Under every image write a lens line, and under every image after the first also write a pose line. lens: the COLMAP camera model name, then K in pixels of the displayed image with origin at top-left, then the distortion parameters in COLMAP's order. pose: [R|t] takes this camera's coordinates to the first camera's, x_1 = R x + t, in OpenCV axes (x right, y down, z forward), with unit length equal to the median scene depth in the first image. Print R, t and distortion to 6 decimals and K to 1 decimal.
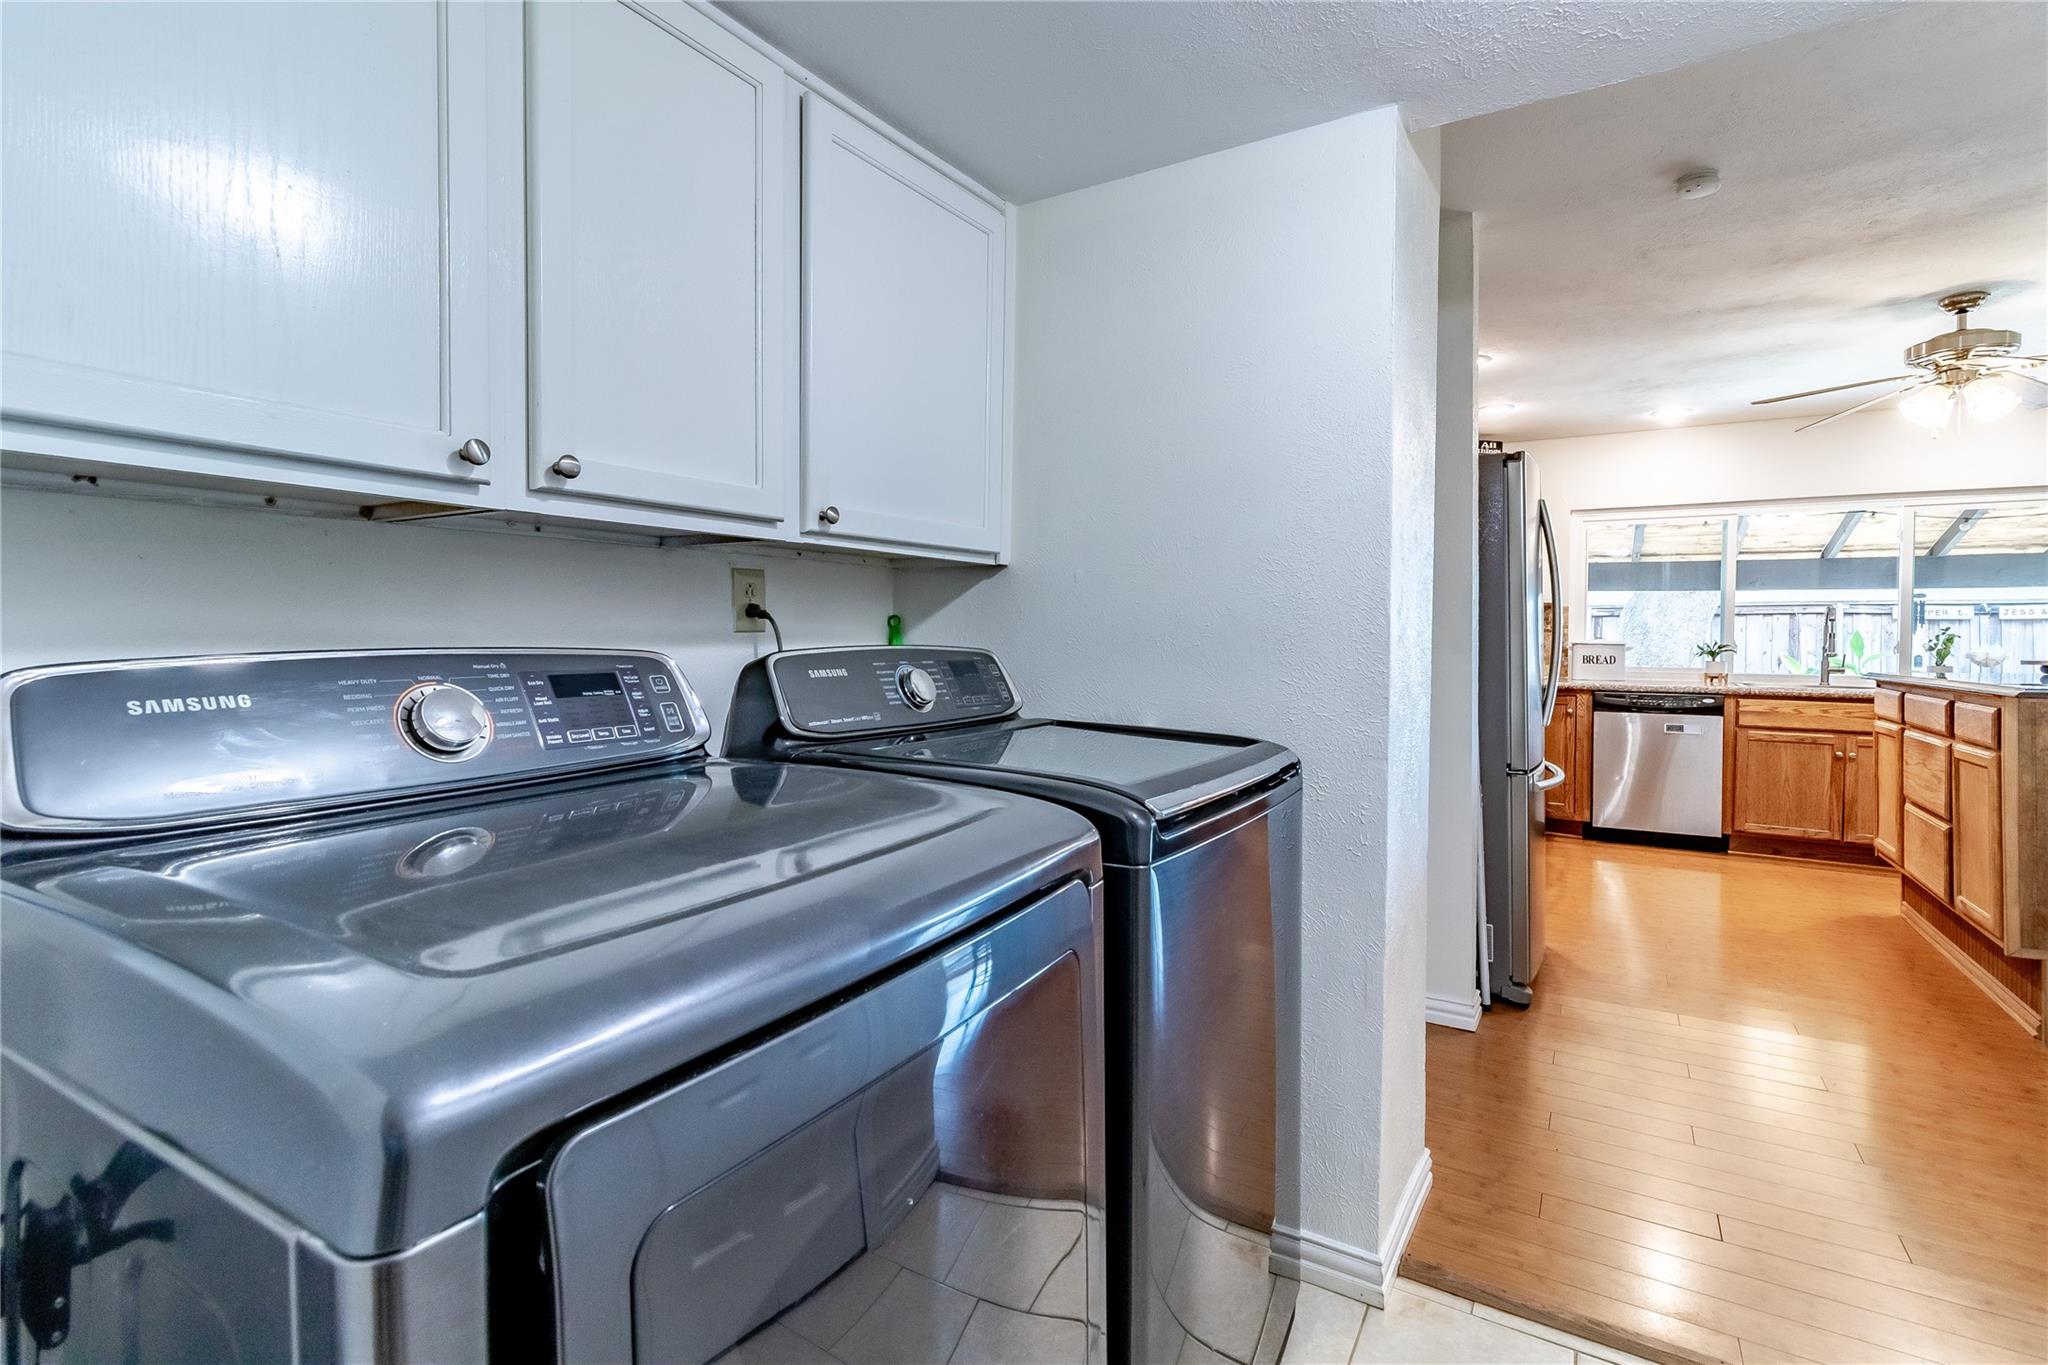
lens RADIAL K [[984.4, 0, 1001.9], [0, 984.4, 655.9], [0, 0, 1]] dist [0.003397, 0.000556]
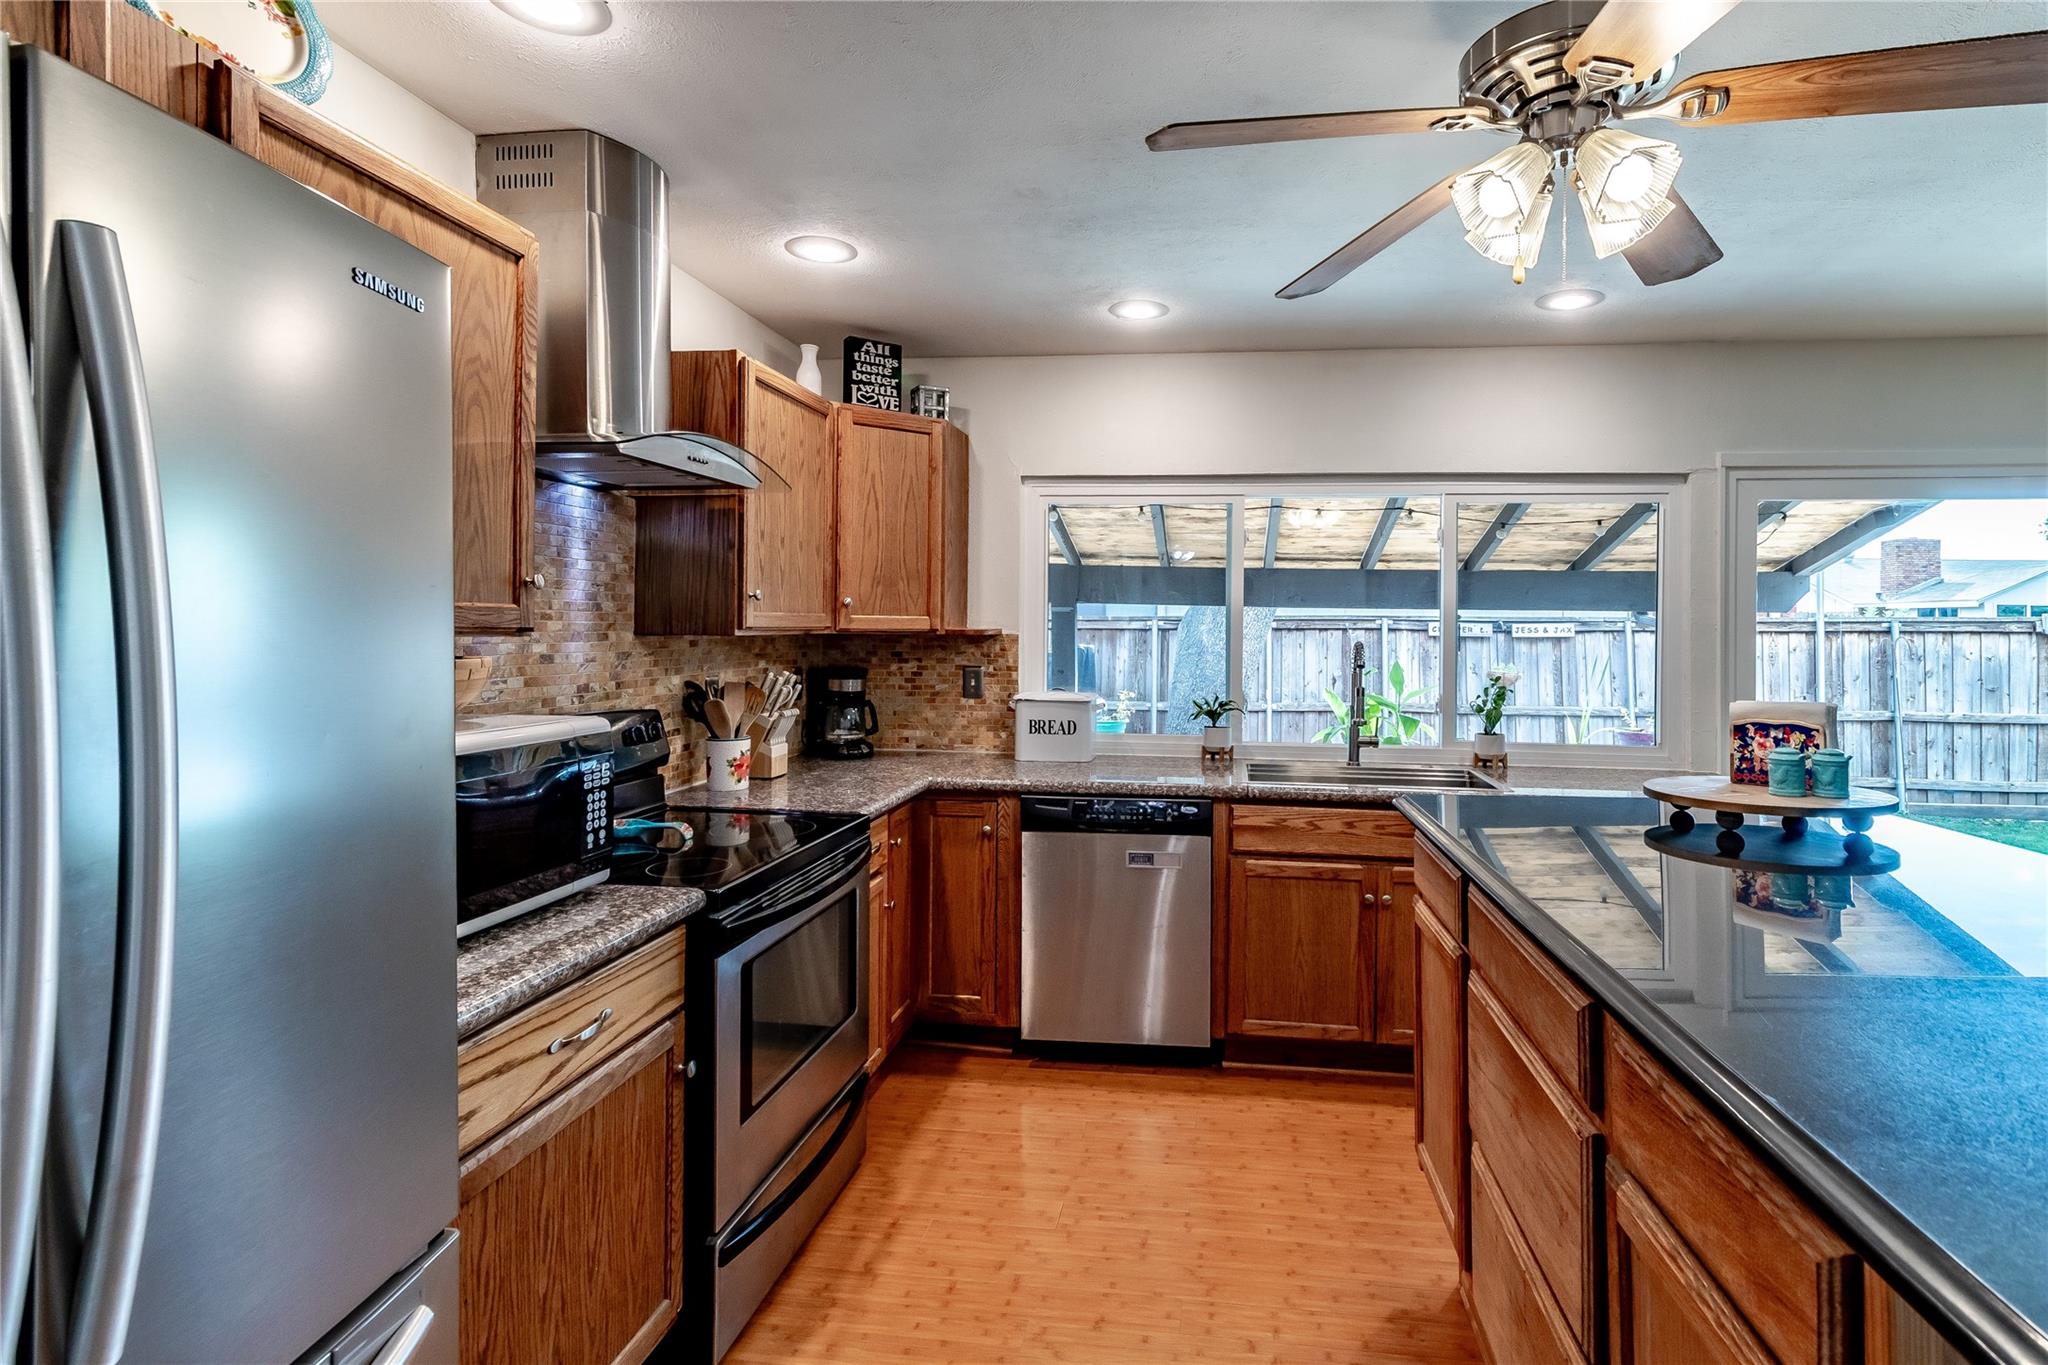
lens RADIAL K [[984.4, 0, 1132.0], [0, 984.4, 635.3], [0, 0, 1]] dist [0.003397, 0.000556]
pose [[0.902799, 0.002200, 0.430058, 0.410770], [0.004572, 0.999881, -0.014713, -0.043973], [-0.430039, 0.015249, 0.902681, 0.463775]]
